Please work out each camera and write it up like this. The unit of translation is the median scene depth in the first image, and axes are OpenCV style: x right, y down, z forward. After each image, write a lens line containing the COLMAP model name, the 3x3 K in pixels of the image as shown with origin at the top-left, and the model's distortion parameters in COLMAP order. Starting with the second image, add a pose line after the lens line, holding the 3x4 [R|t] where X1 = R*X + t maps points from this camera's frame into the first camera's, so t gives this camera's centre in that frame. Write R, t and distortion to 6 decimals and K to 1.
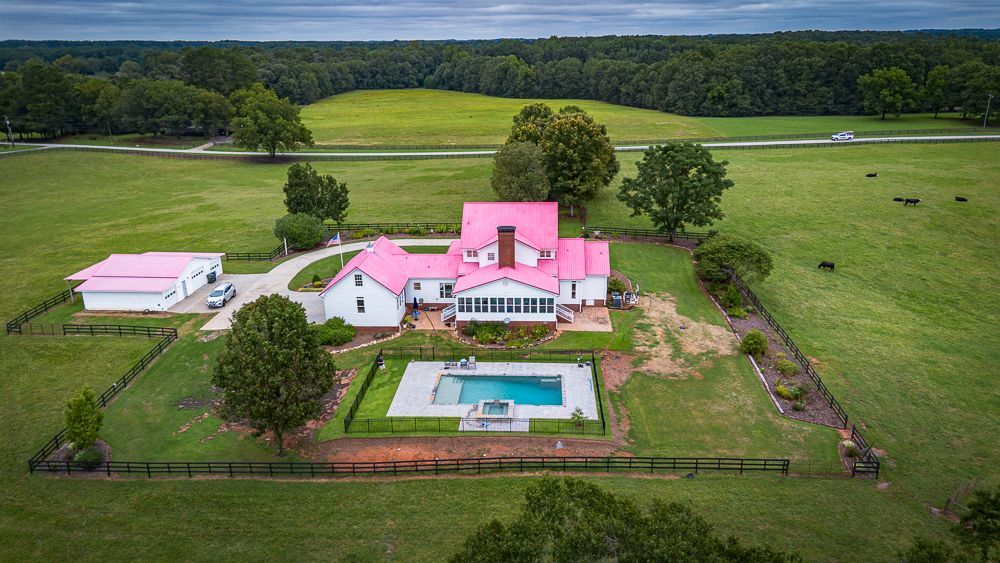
lens RADIAL K [[704.8, 0, 501.7], [0, 704.8, 280.2], [0, 0, 1]] dist [0.076839, -0.083651]
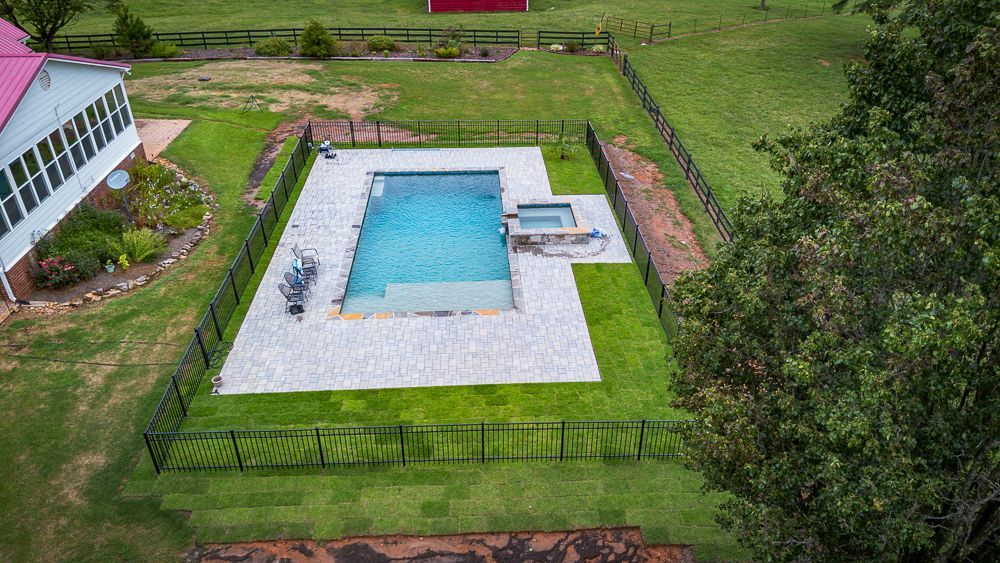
lens RADIAL K [[704.8, 0, 501.7], [0, 704.8, 280.2], [0, 0, 1]] dist [0.076839, -0.083651]
pose [[-0.111220, -0.514142, 0.850464, -0.330198], [0.316883, 0.792756, 0.520695, -0.026065], [-0.941921, 0.327409, 0.074753, 0.798396]]
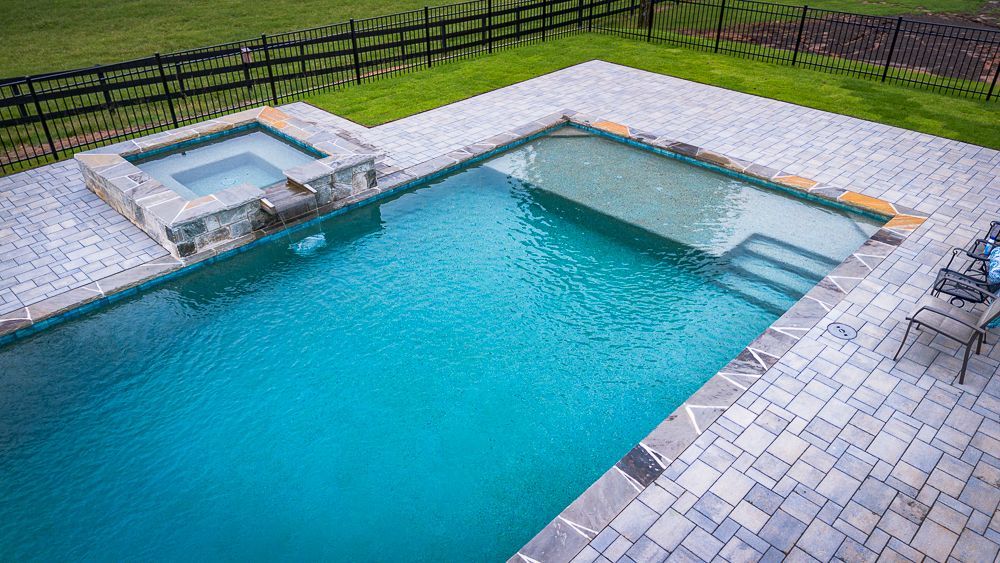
lens RADIAL K [[704.8, 0, 501.7], [0, 704.8, 280.2], [0, 0, 1]] dist [0.076839, -0.083651]
pose [[-0.656767, 0.415932, -0.629013, 0.053309], [-0.227867, 0.685676, 0.691322, 0.055396], [0.718842, 0.597369, -0.355551, 0.891990]]
